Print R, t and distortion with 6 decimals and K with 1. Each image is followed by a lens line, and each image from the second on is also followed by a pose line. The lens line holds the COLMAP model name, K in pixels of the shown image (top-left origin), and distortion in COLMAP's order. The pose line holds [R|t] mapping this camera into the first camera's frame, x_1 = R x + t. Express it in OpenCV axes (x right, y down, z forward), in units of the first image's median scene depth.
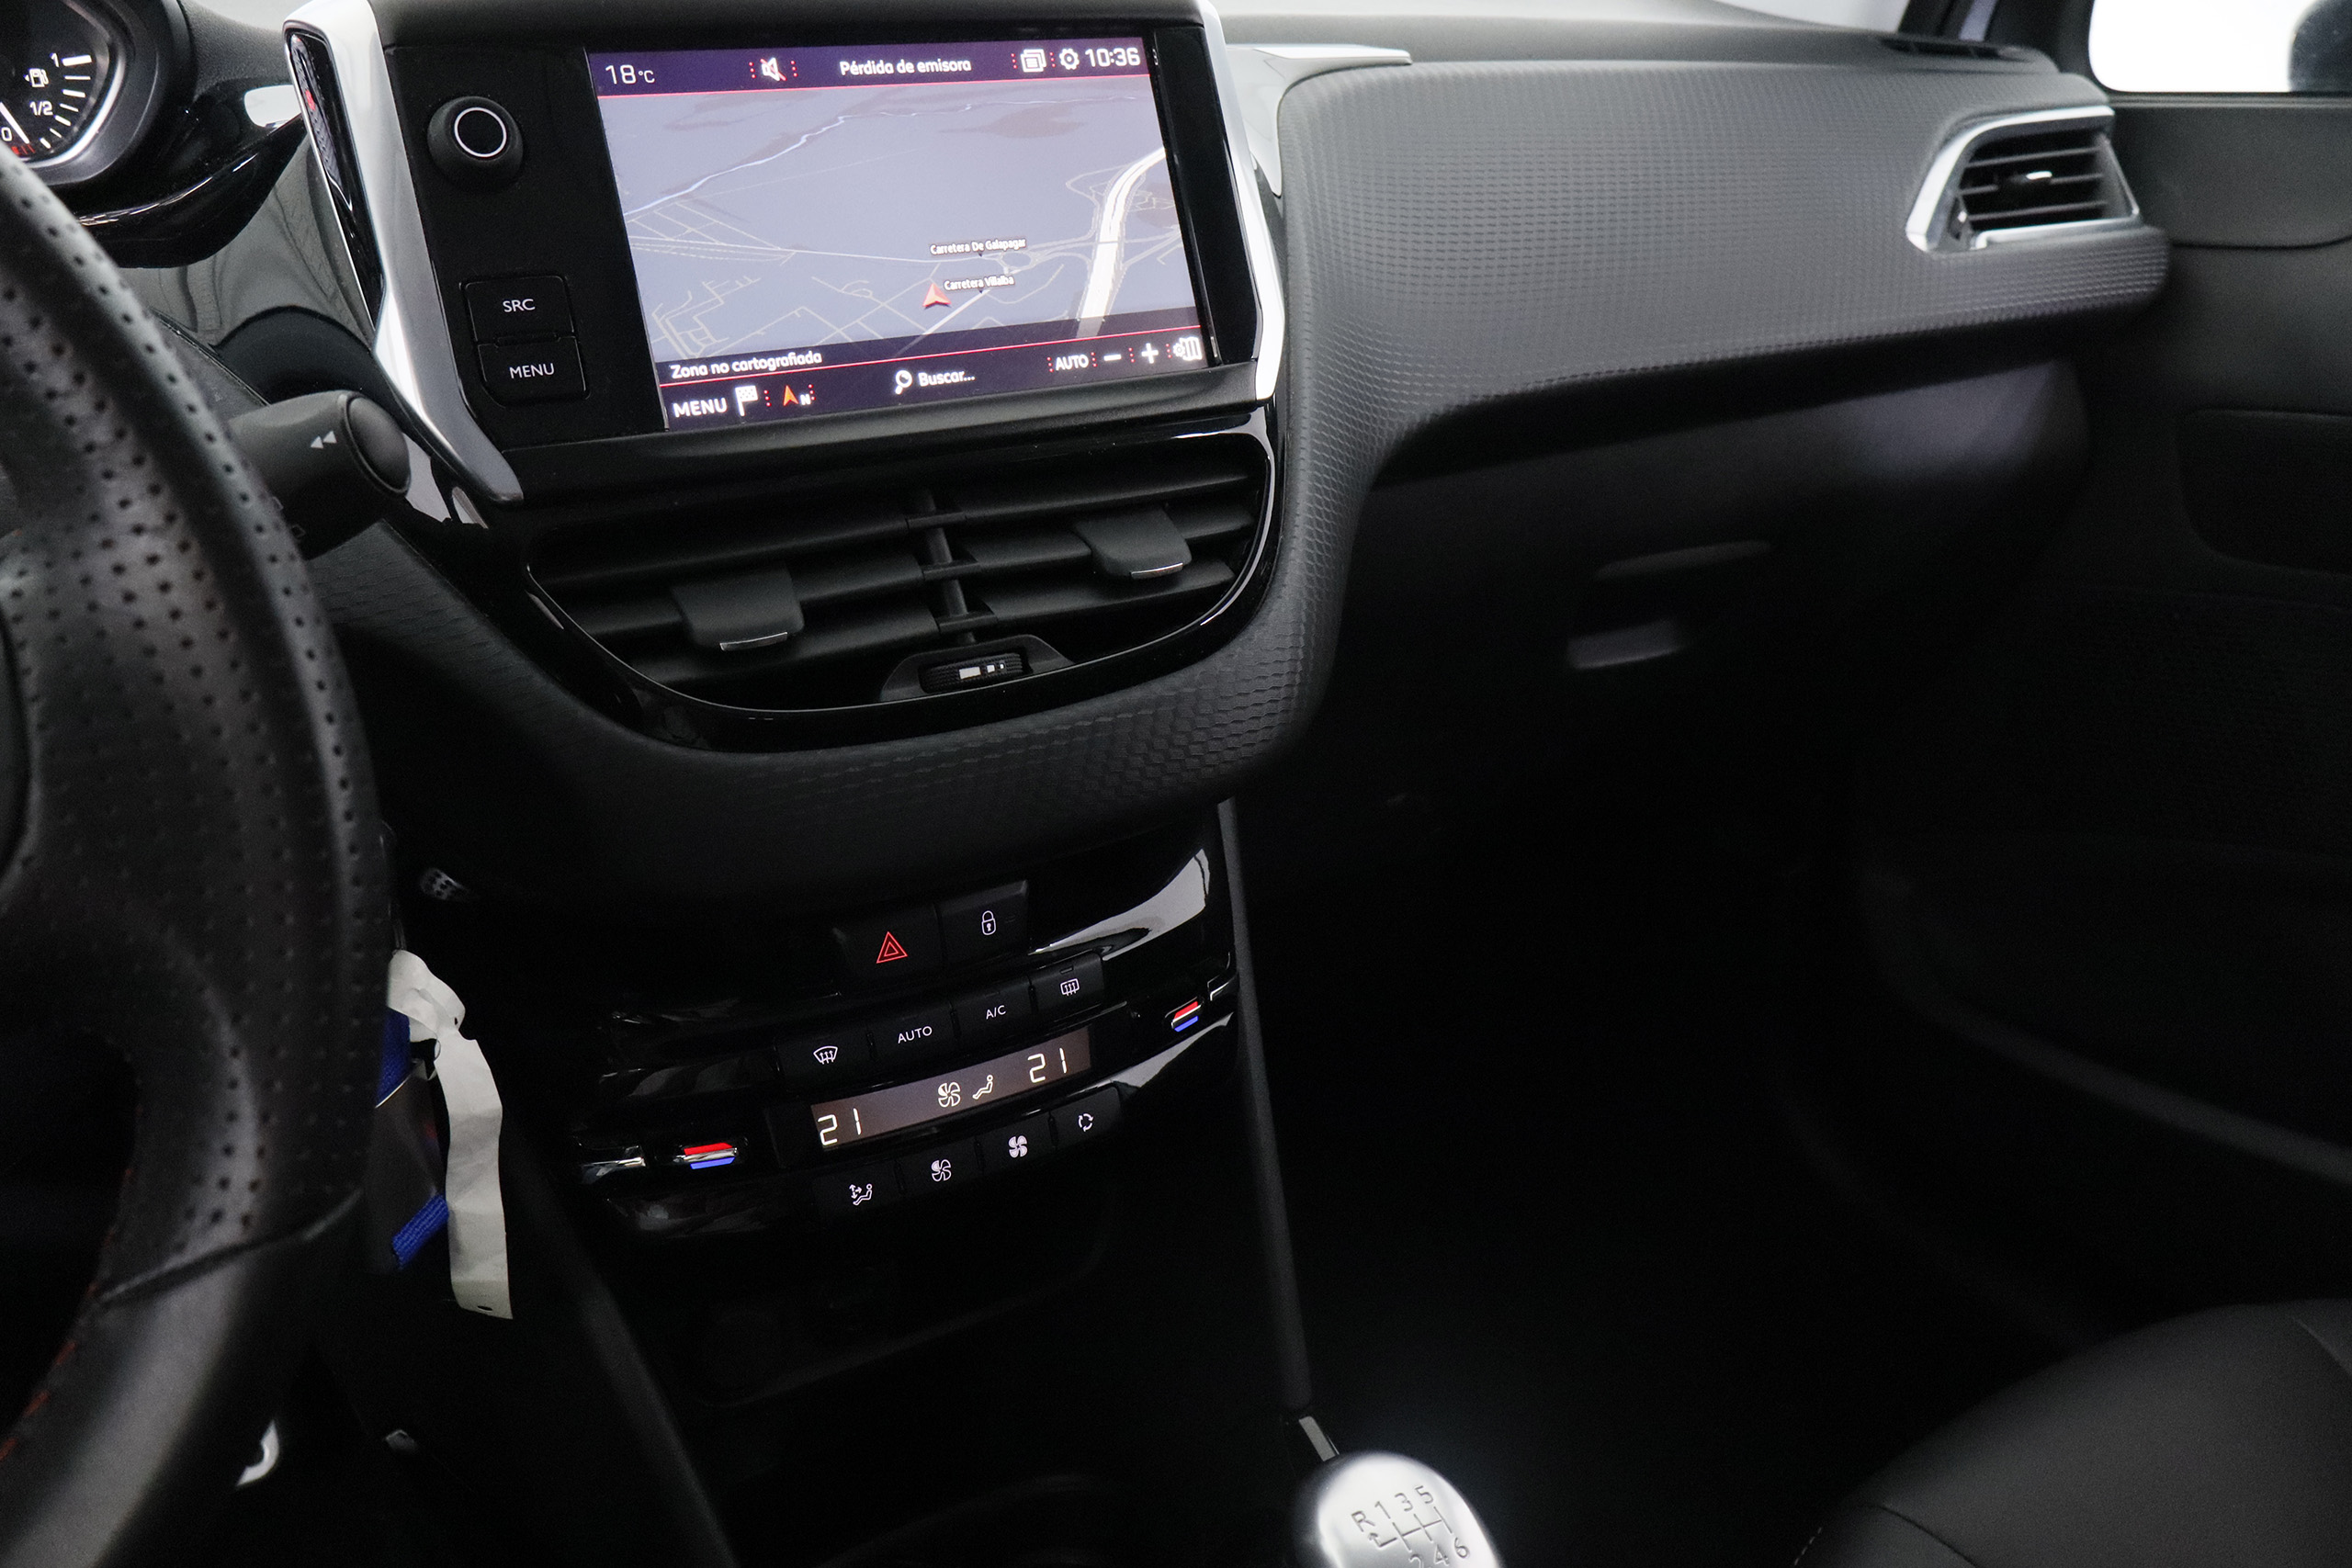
lens RADIAL K [[1964.6, 0, 1176.0], [0, 1964.6, 784.0], [0, 0, 1]] dist [0.030441, -0.092491]
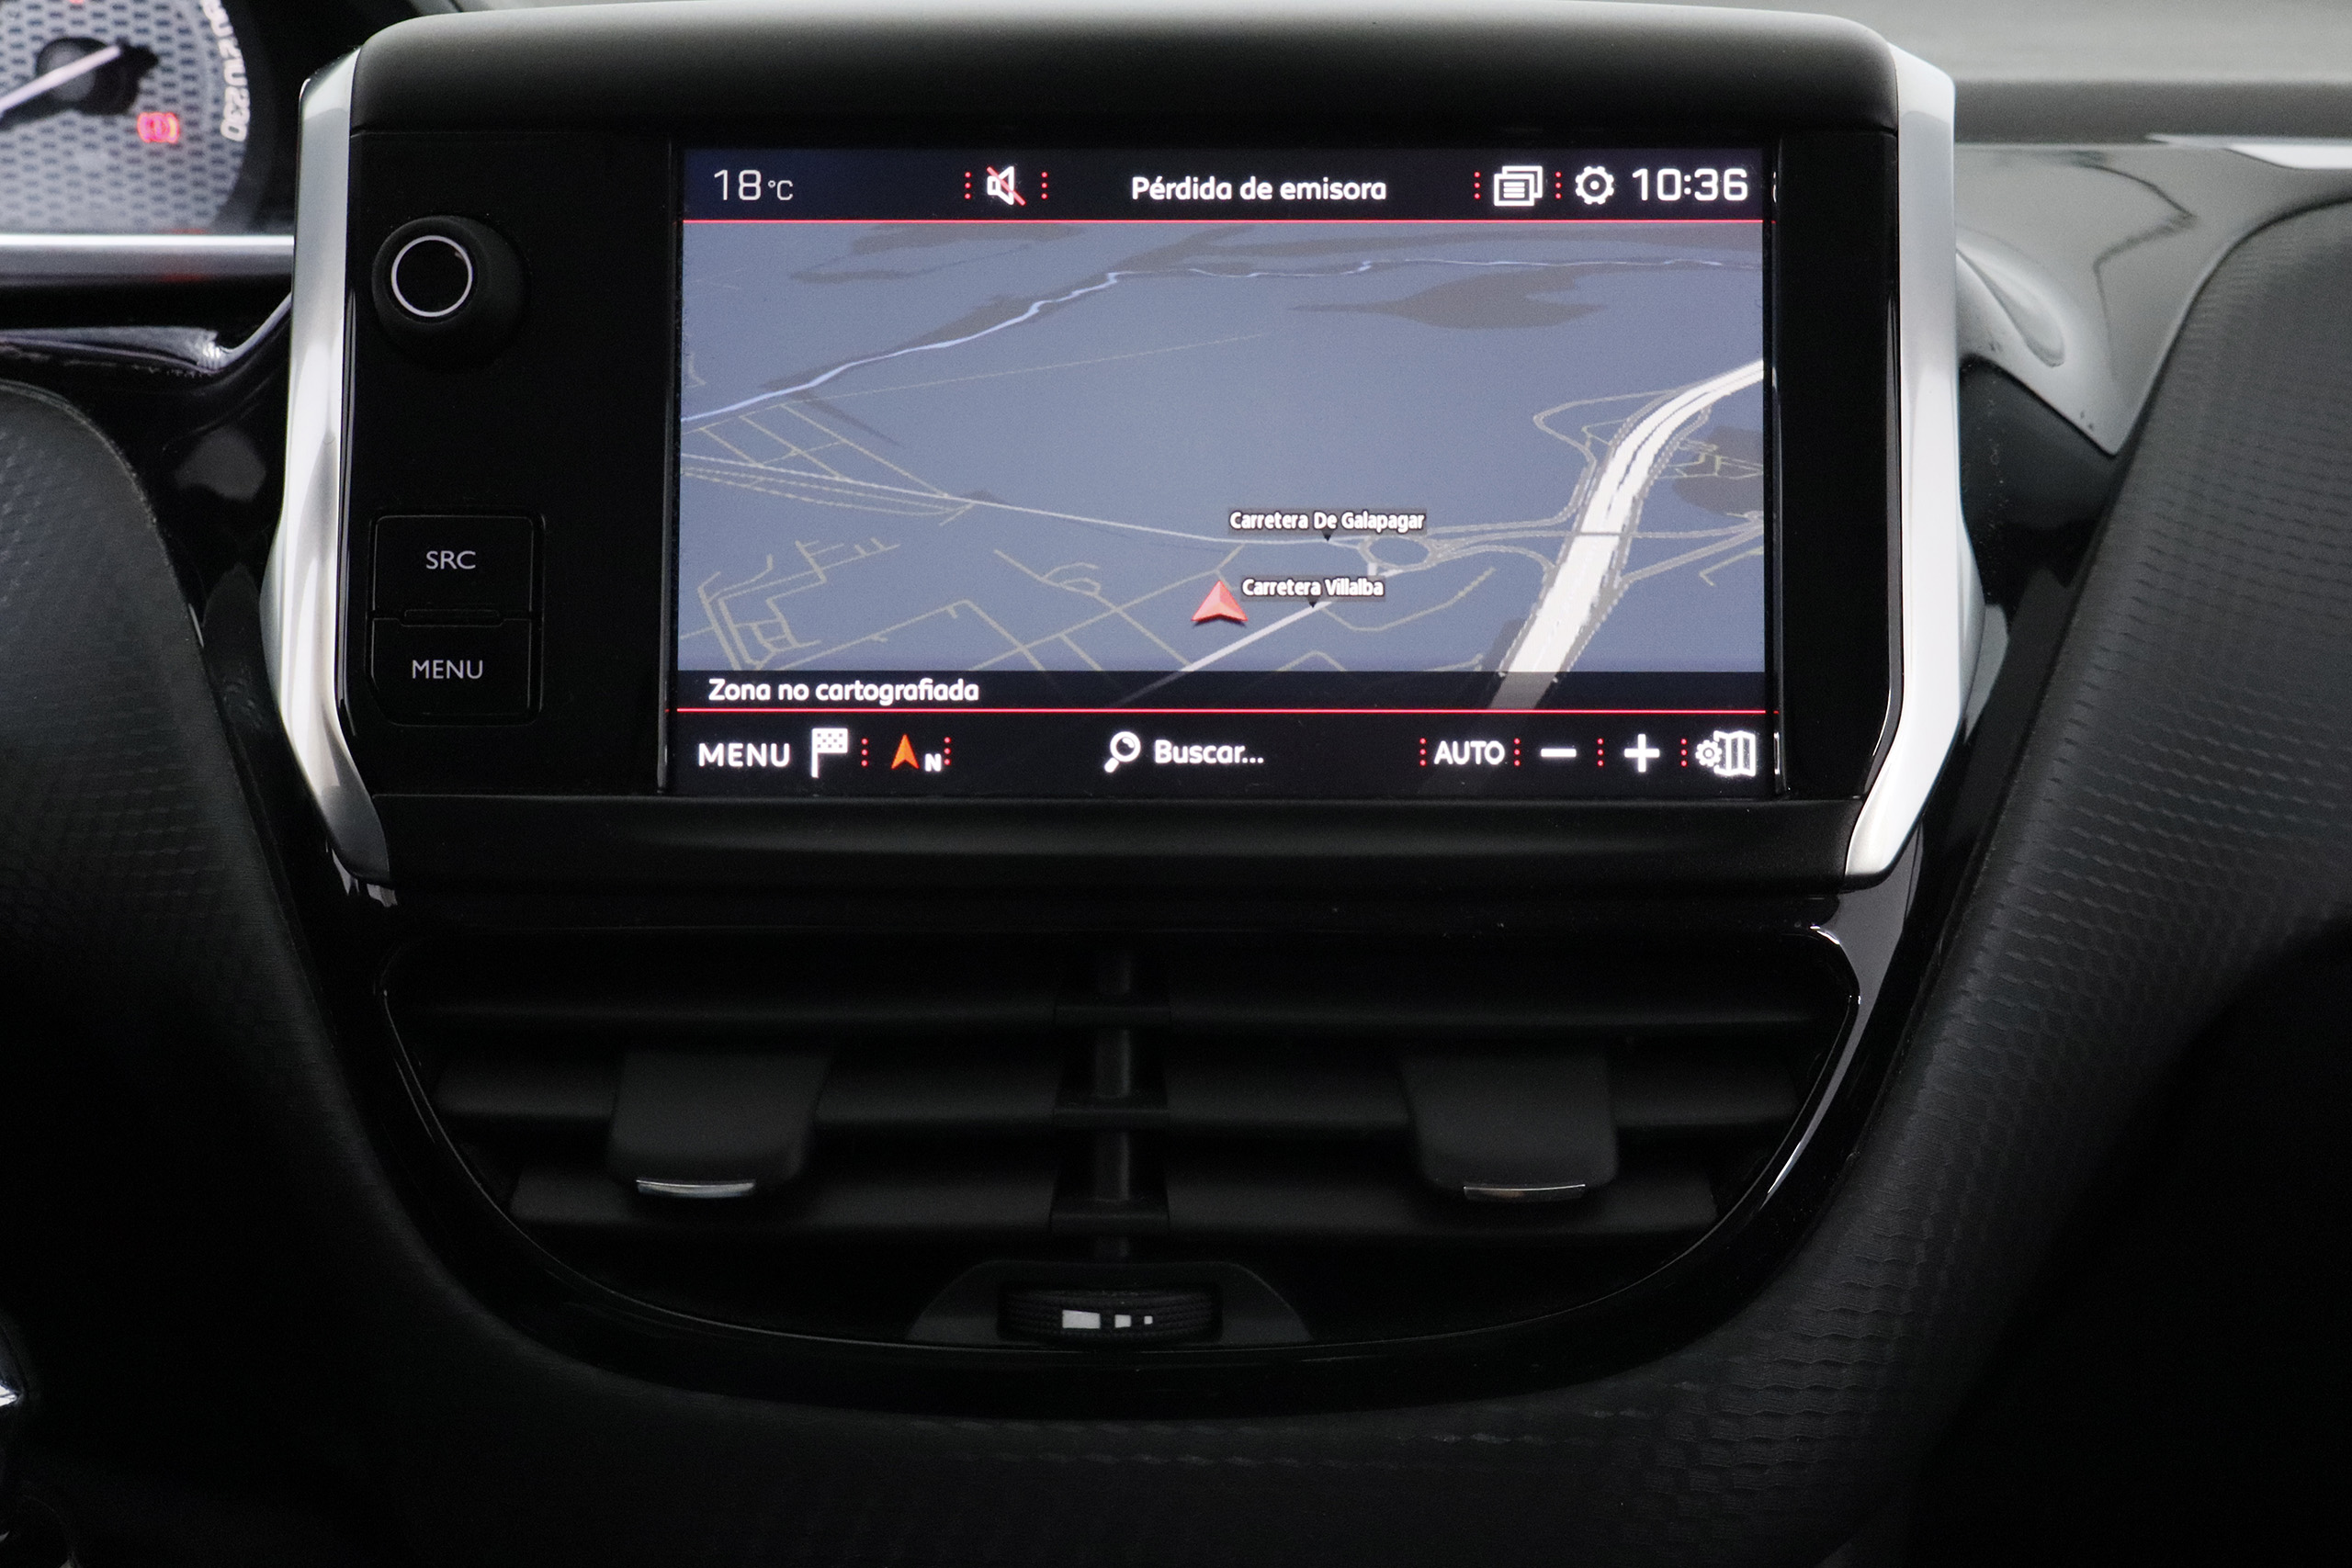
lens RADIAL K [[2284.6, 0, 1176.0], [0, 2284.6, 784.0], [0, 0, 1]] dist [-0.000340, -0.002756]
pose [[0.853901, 0.183446, -0.487033, 0.181087], [-0.205581, 0.978606, 0.008164, -0.198432], [0.478111, 0.093153, 0.873345, 0.439213]]
